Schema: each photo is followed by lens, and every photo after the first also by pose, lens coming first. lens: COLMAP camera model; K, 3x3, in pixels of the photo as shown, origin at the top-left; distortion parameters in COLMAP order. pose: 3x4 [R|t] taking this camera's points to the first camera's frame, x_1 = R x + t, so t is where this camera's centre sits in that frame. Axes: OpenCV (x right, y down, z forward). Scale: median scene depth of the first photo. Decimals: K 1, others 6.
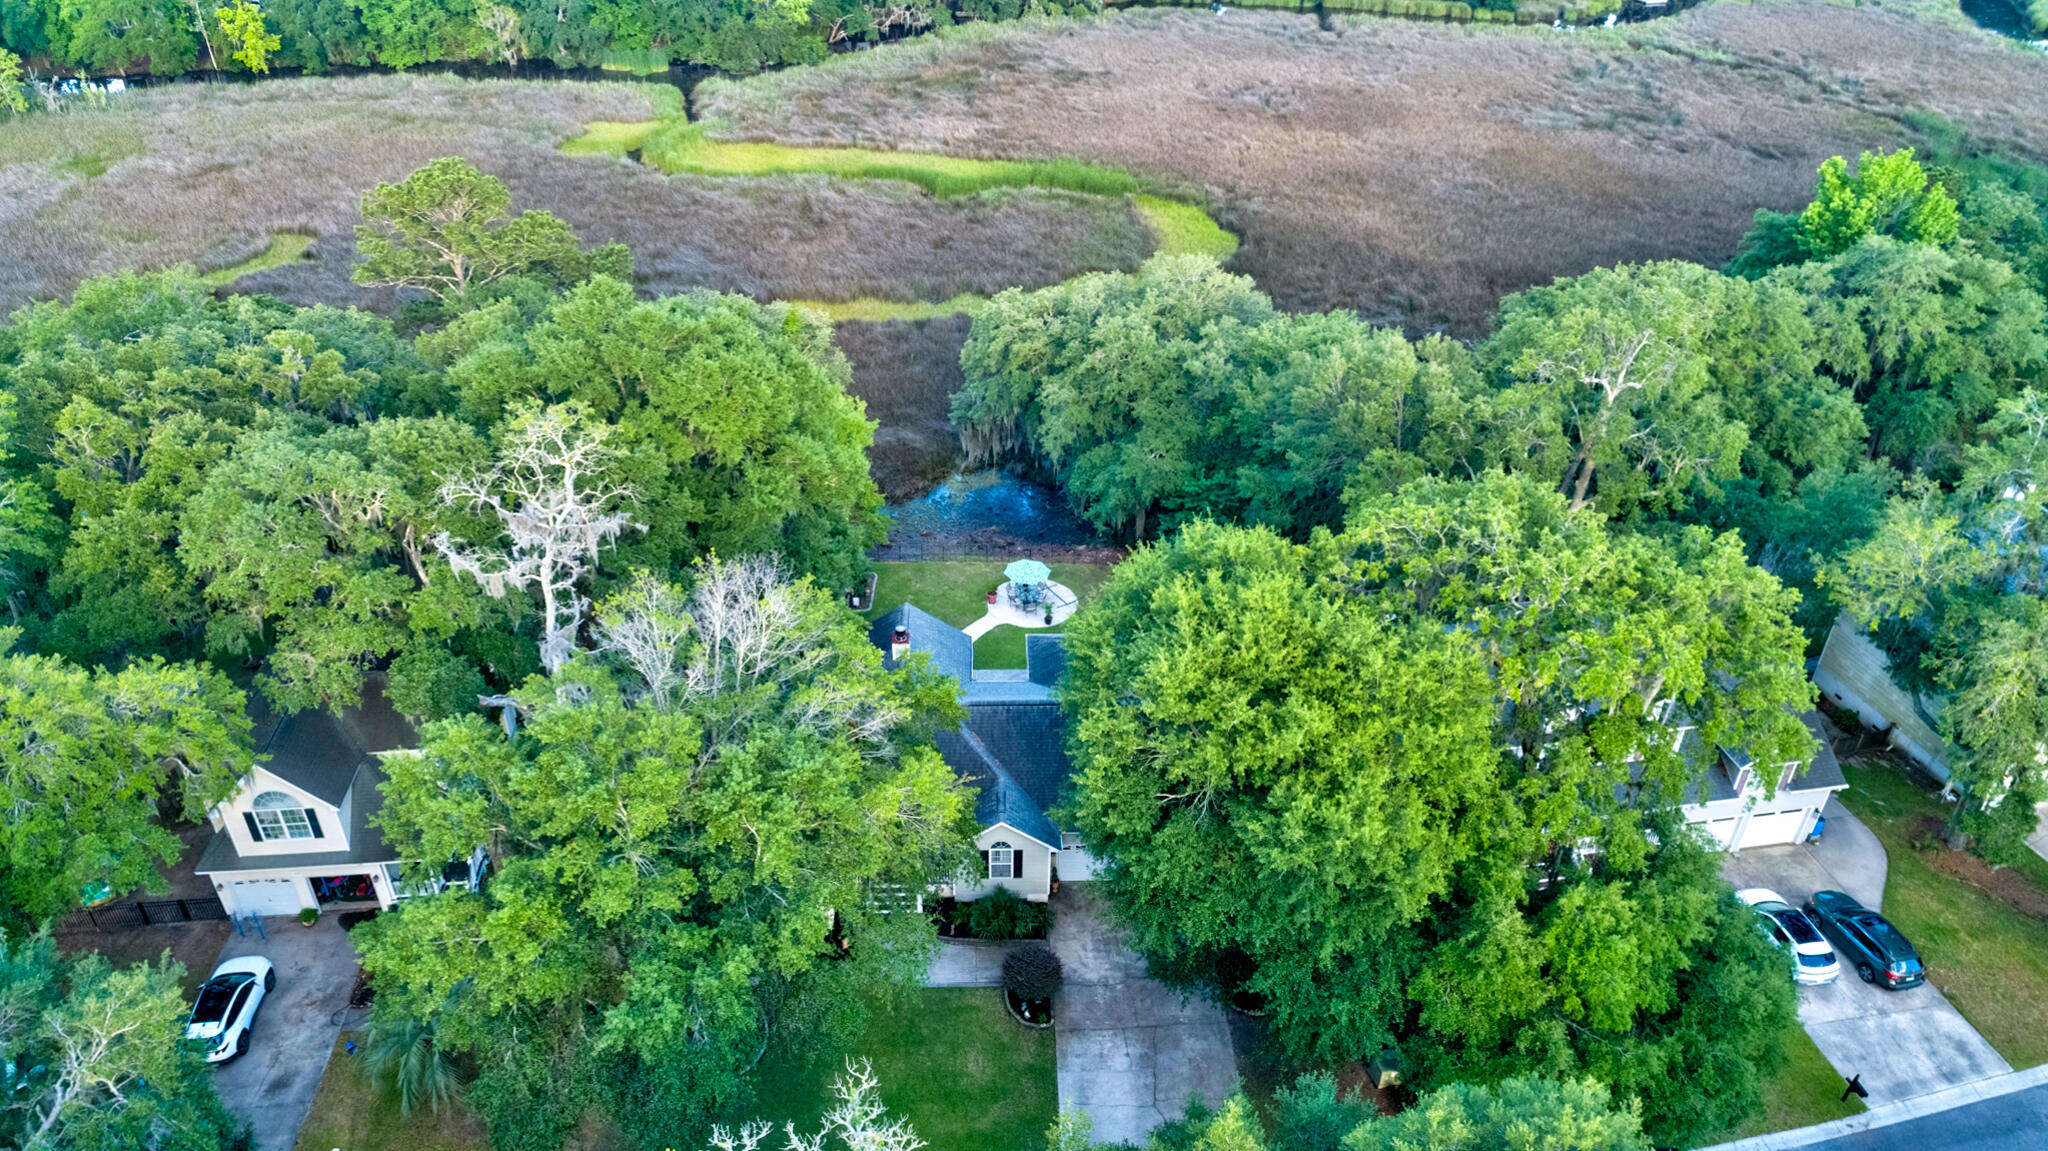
lens RADIAL K [[1392.2, 0, 1025.2], [0, 1392.2, 574.9], [0, 0, 1]] dist [-0.004758, -0.001014]
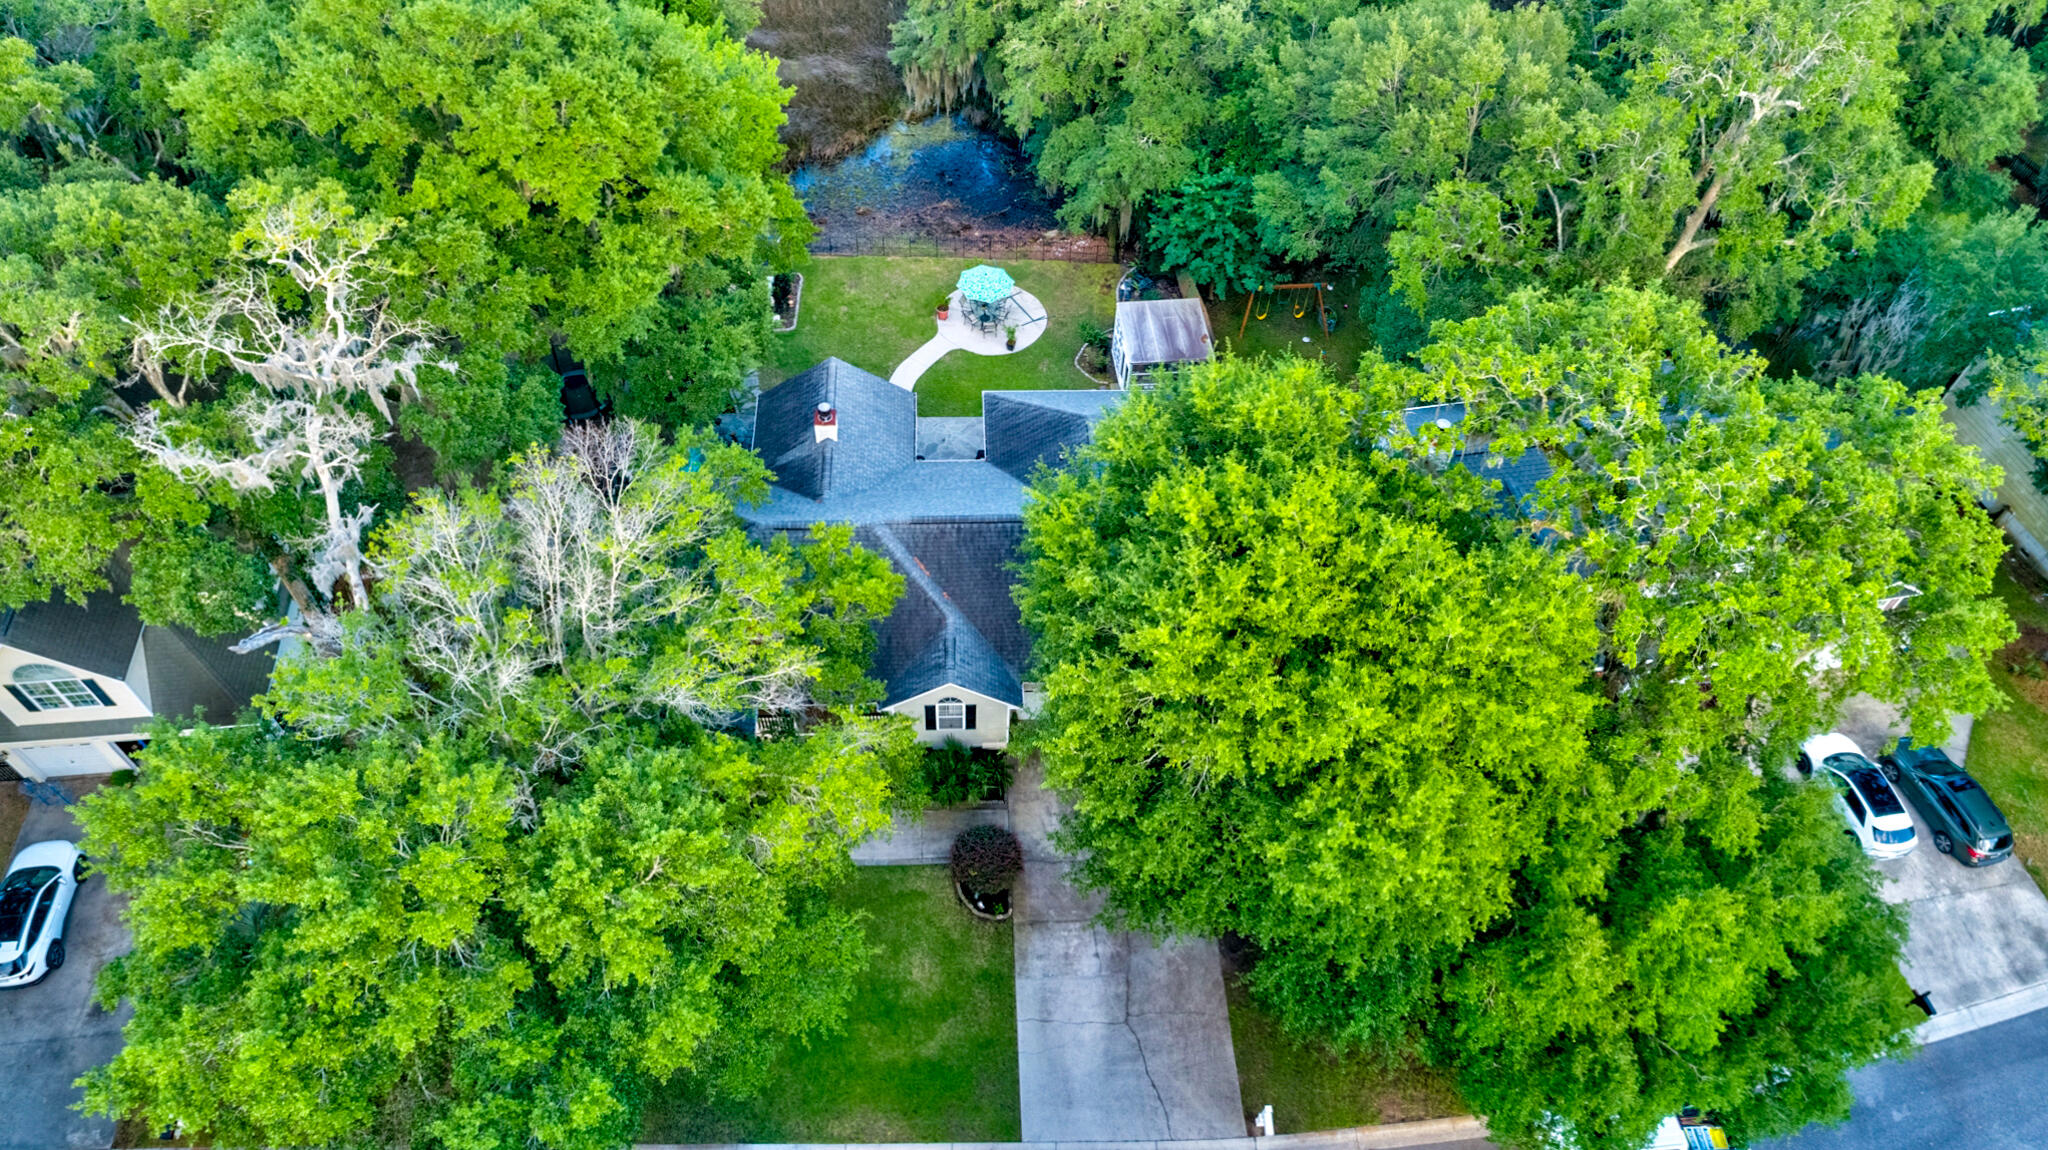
lens RADIAL K [[1392.2, 0, 1022.7], [0, 1392.2, 575.6], [0, 0, 1]] dist [-0.004758, -0.001014]
pose [[0.999731, 0.002034, 0.023089, 0.006641], [-0.009481, 0.944888, 0.327255, -0.154259], [-0.021151, -0.327386, 0.944654, 0.246608]]
